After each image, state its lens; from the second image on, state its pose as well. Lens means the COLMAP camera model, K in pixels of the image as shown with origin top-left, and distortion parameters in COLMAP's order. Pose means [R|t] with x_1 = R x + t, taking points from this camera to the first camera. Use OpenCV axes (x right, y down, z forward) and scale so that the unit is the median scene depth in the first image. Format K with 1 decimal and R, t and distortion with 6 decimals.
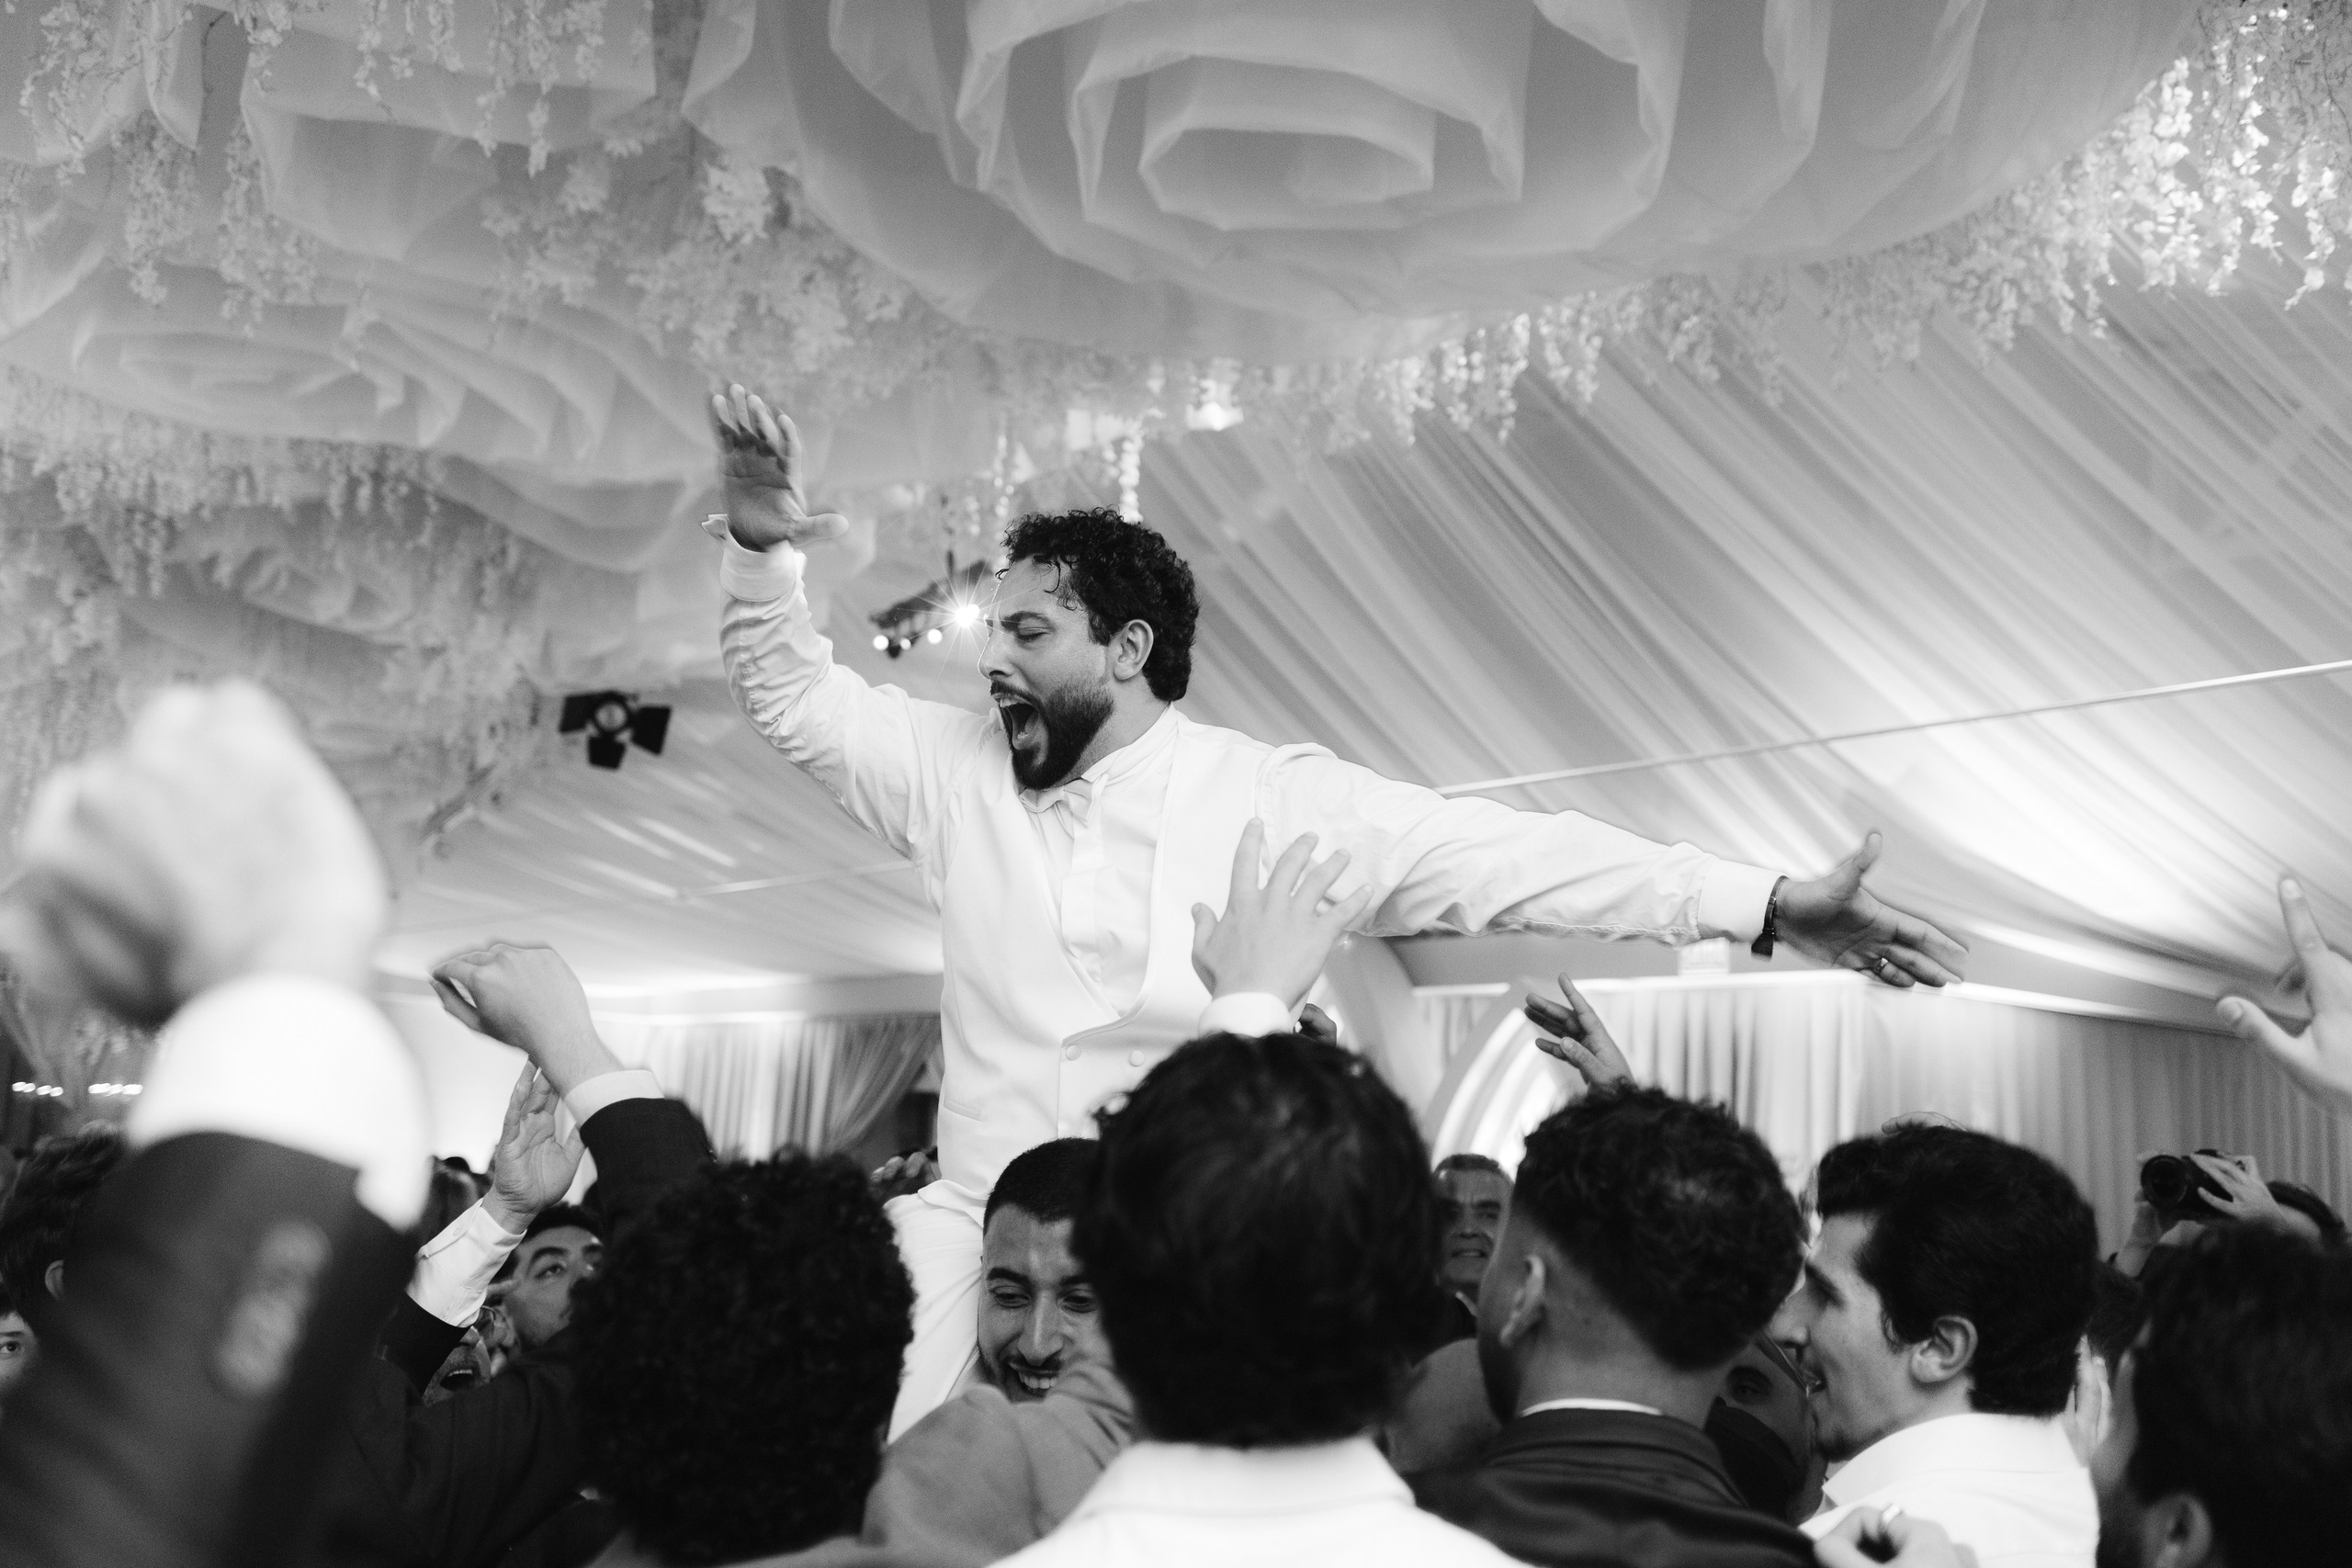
lens RADIAL K [[2206.3, 0, 1176.0], [0, 2206.3, 784.0], [0, 0, 1]] dist [-0.080124, 0.004964]
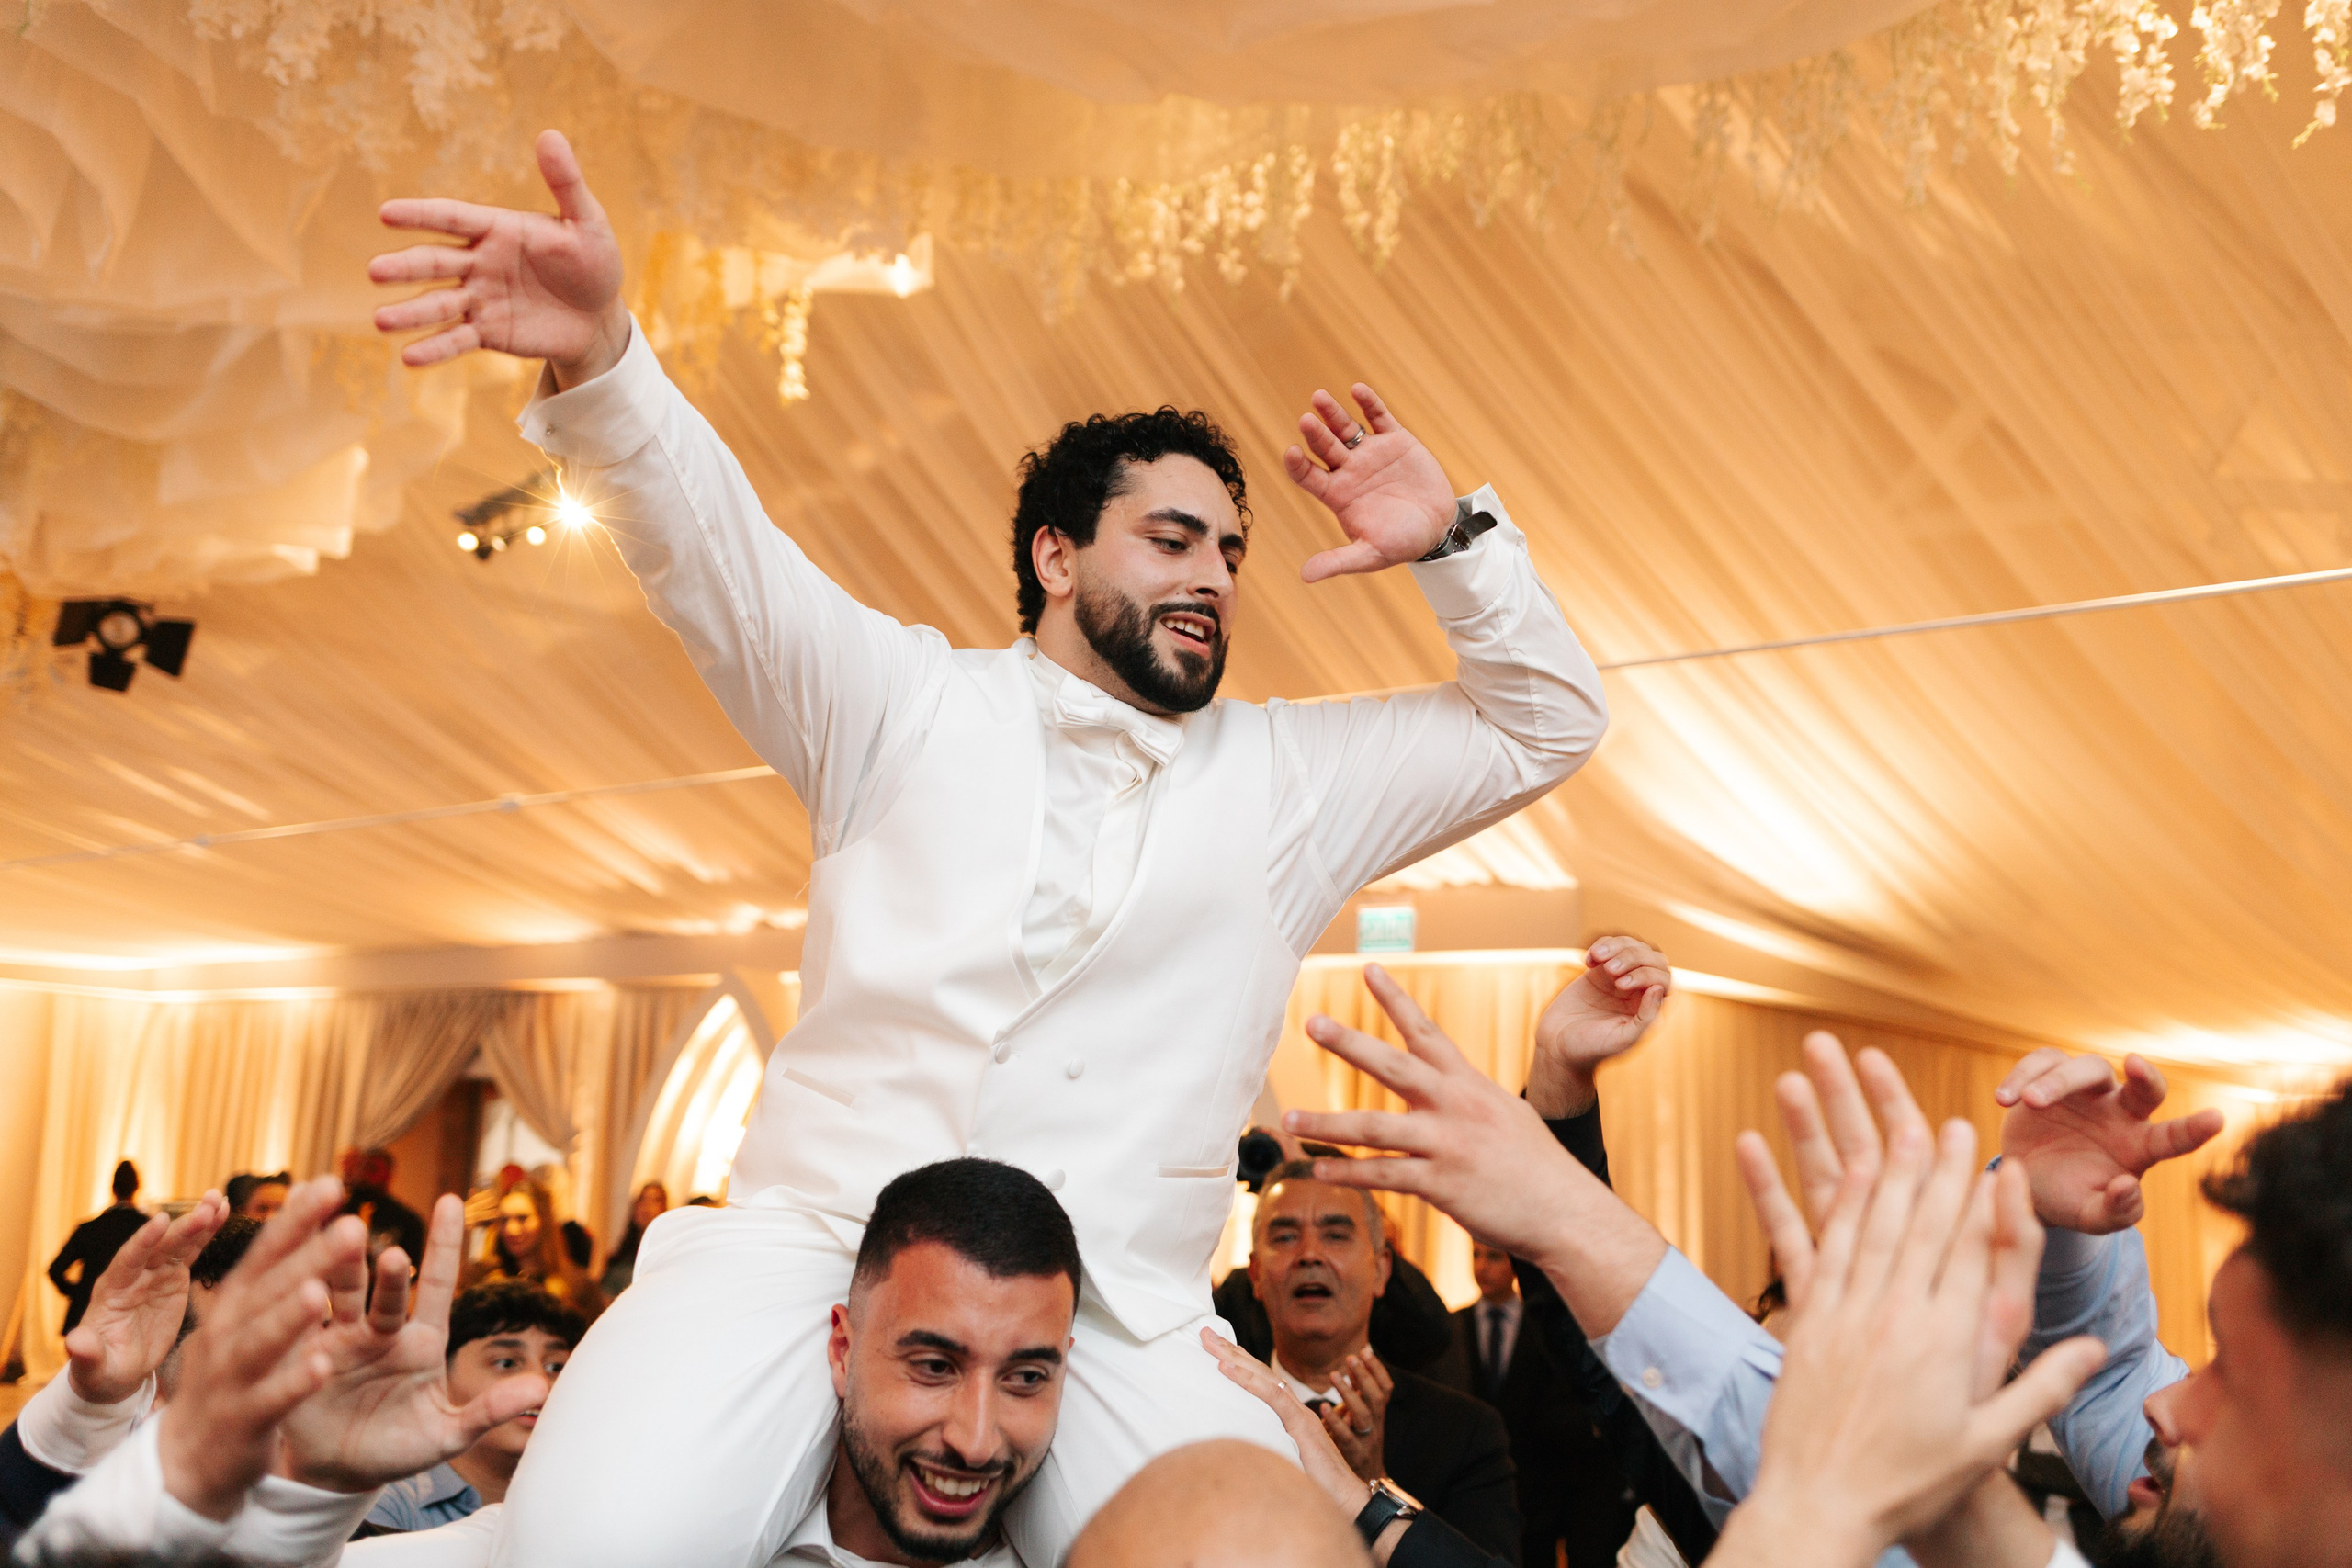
lens RADIAL K [[2204.5, 0, 1176.0], [0, 2204.5, 784.0], [0, 0, 1]] dist [-0.050484, 0.019304]
pose [[0.978843, 0.029307, 0.202504, -0.043078], [-0.030202, 0.999543, 0.001331, 0.022607], [-0.202372, -0.007419, 0.979281, 0.150315]]
